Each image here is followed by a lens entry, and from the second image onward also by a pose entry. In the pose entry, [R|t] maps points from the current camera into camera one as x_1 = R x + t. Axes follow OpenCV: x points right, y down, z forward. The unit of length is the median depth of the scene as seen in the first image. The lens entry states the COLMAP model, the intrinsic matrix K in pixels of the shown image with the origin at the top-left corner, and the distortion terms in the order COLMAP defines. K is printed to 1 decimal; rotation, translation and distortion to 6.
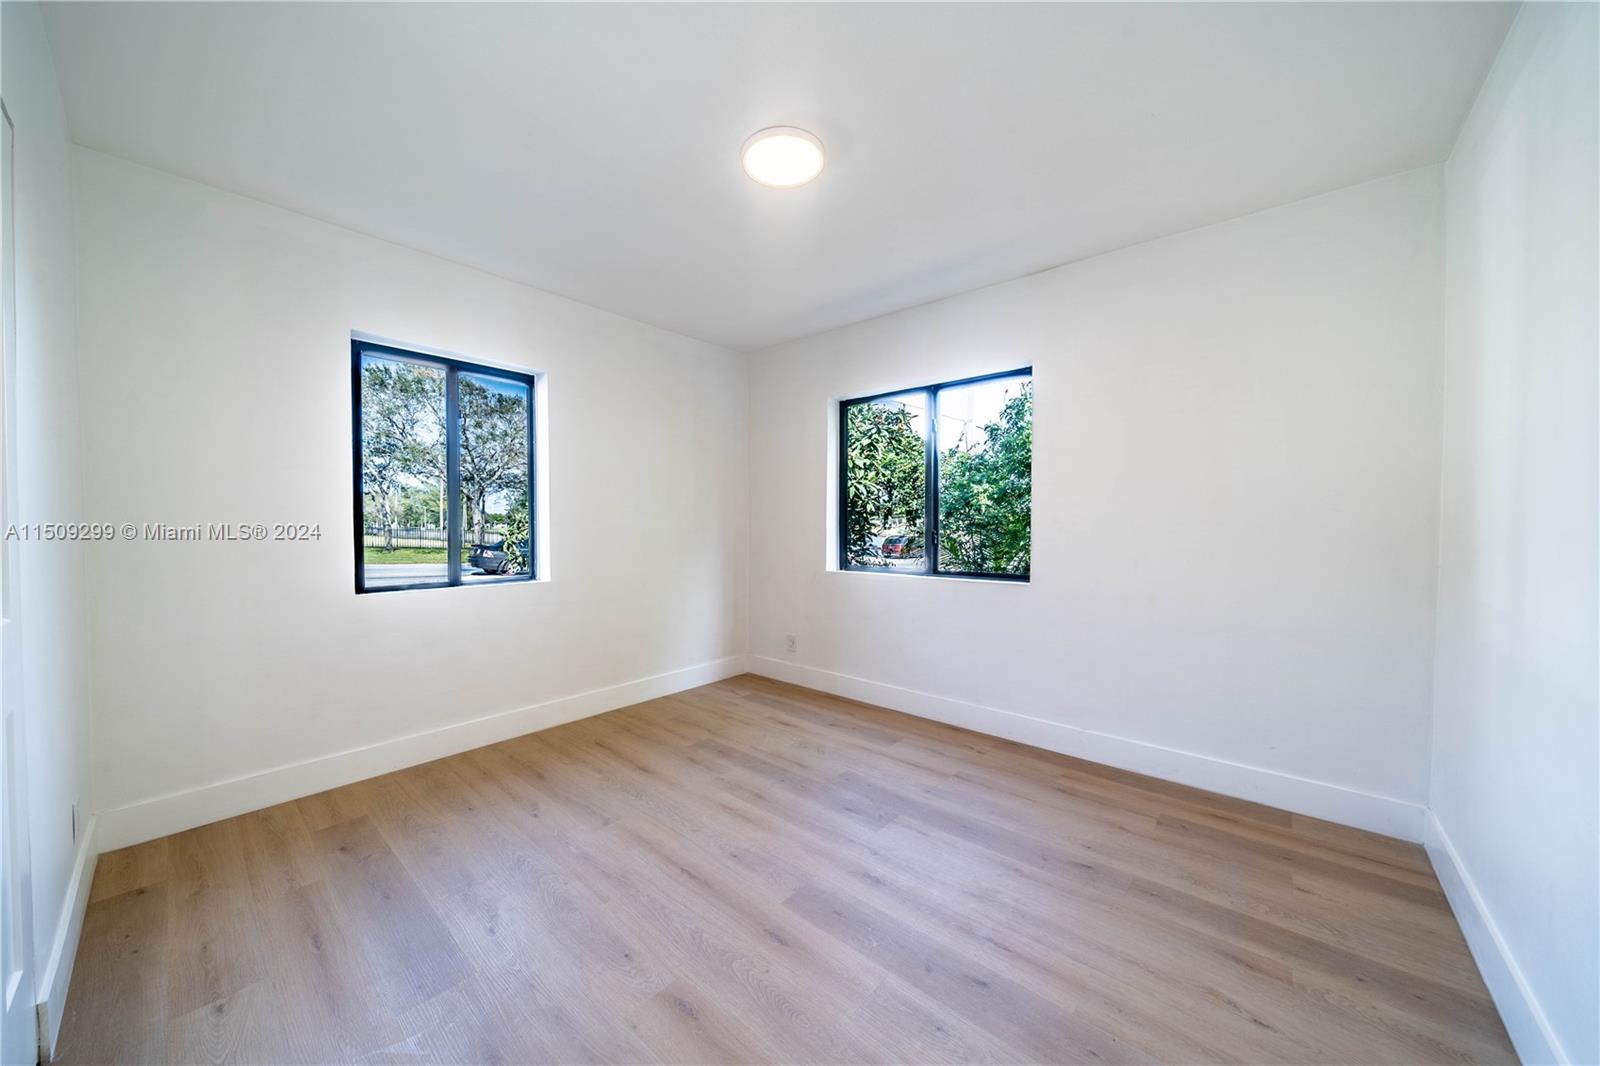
lens RADIAL K [[552.6, 0, 809.7], [0, 552.6, 527.1], [0, 0, 1]] dist [-0.007924, -0.000465]
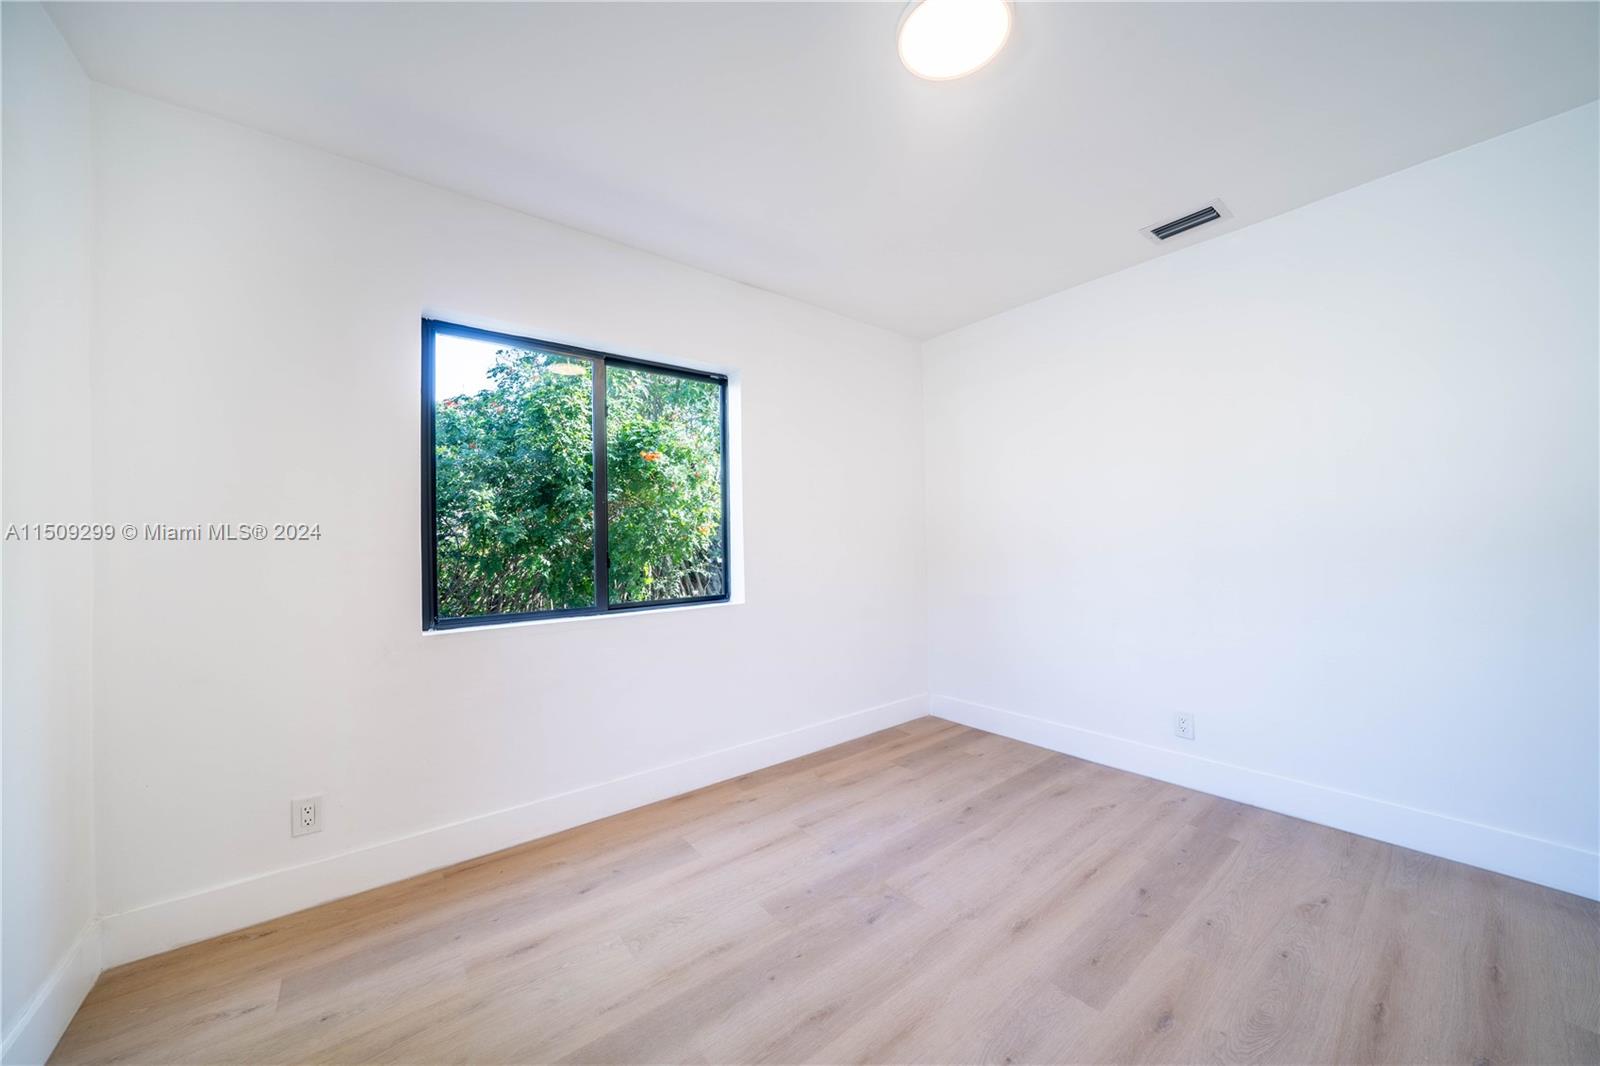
lens RADIAL K [[552.6, 0, 797.8], [0, 552.6, 528.3], [0, 0, 1]] dist [-0.007924, -0.000465]
pose [[0.195115, 0.022722, 0.980517, -0.634041], [0.019641, 0.999441, -0.027069, 0.001122], [-0.980584, 0.024540, 0.194559, 0.862239]]
